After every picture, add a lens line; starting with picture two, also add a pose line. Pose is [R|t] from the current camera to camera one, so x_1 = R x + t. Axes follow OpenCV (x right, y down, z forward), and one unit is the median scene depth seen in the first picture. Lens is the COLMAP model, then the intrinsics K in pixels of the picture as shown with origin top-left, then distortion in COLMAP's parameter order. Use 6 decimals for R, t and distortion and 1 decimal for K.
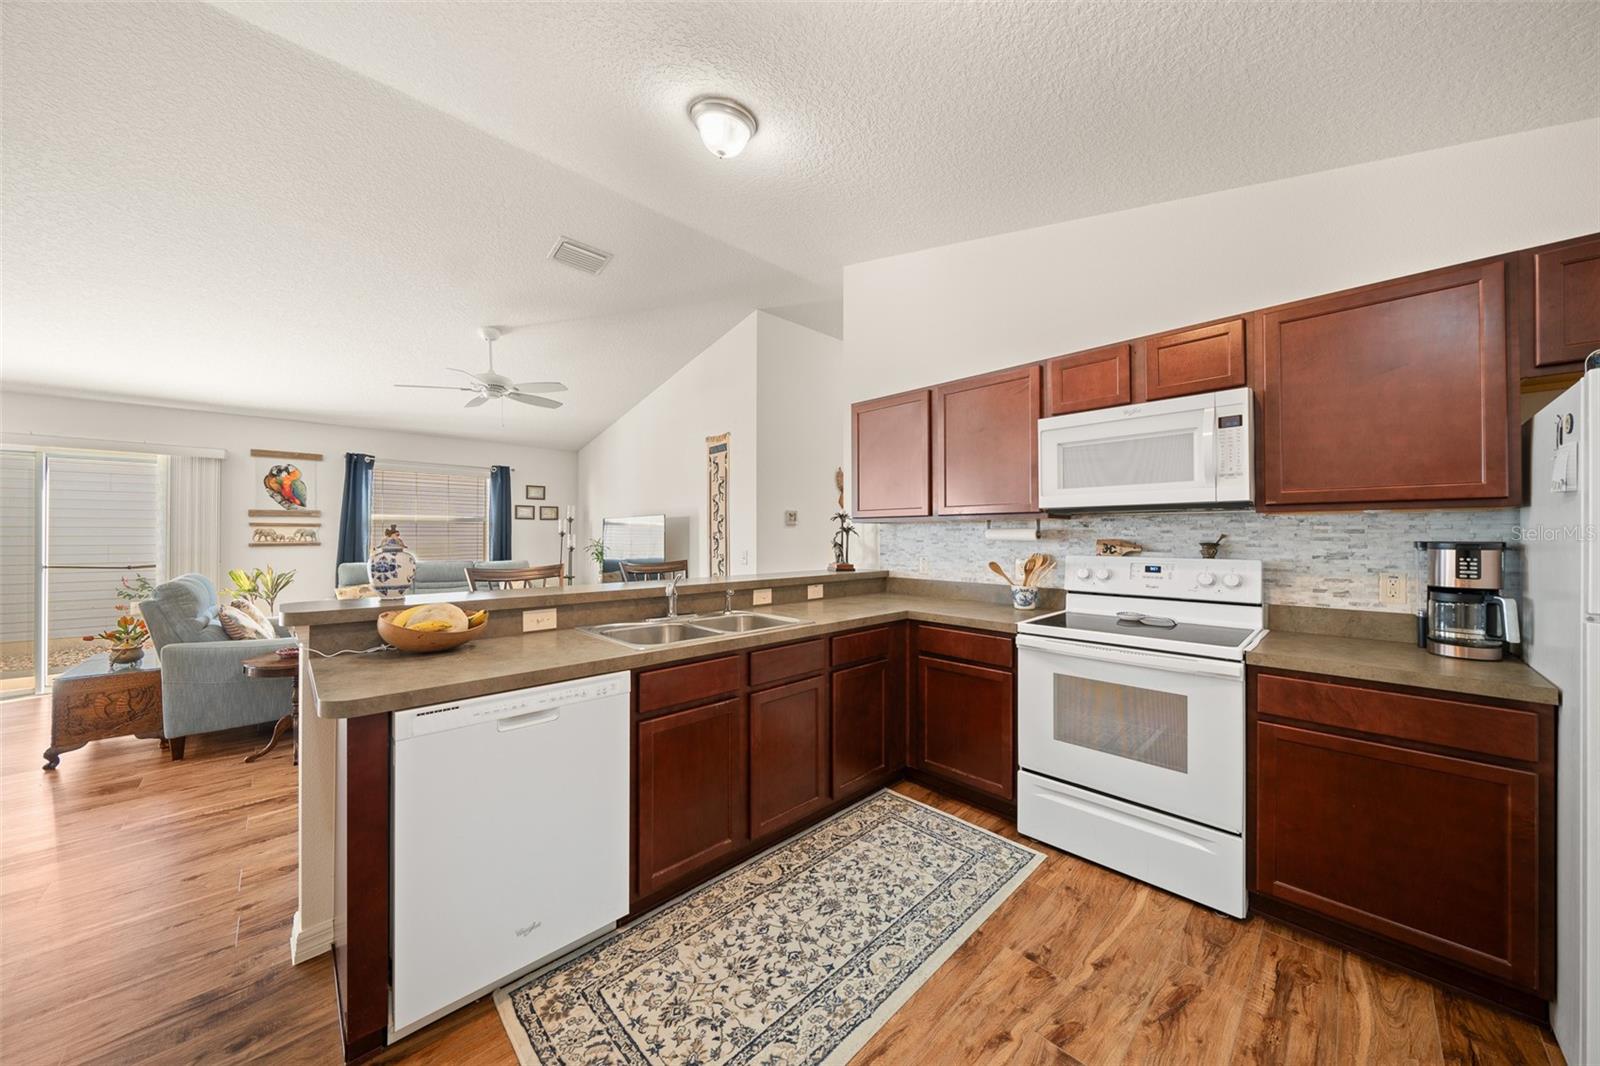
lens RADIAL K [[550.4, 0, 798.2], [0, 550.4, 531.2], [0, 0, 1]] dist [-0.006121, 0.000780]
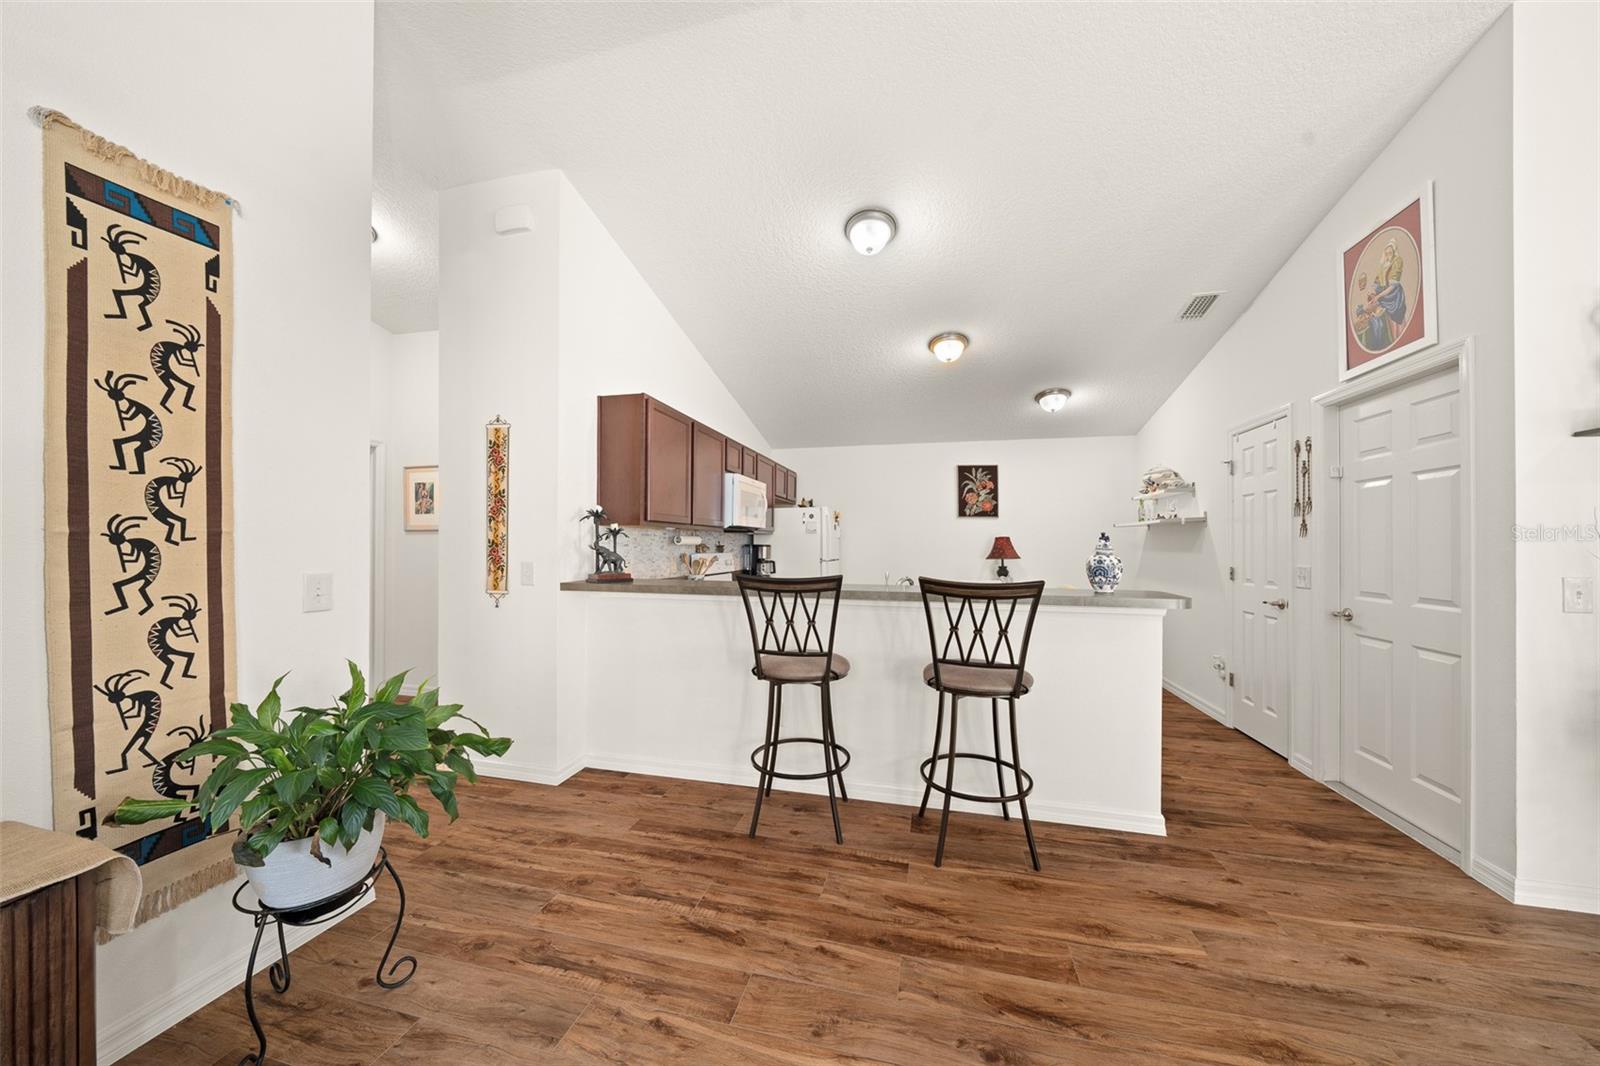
lens RADIAL K [[544.6, 0, 795.1], [0, 544.6, 544.1], [0, 0, 1]] dist [-0.005438, 0.000087]
pose [[-0.537756, -0.001346, 0.843099, -0.868020], [-0.012980, 0.999893, -0.006682, 0.020947], [-0.843000, -0.014537, -0.537717, 1.392471]]
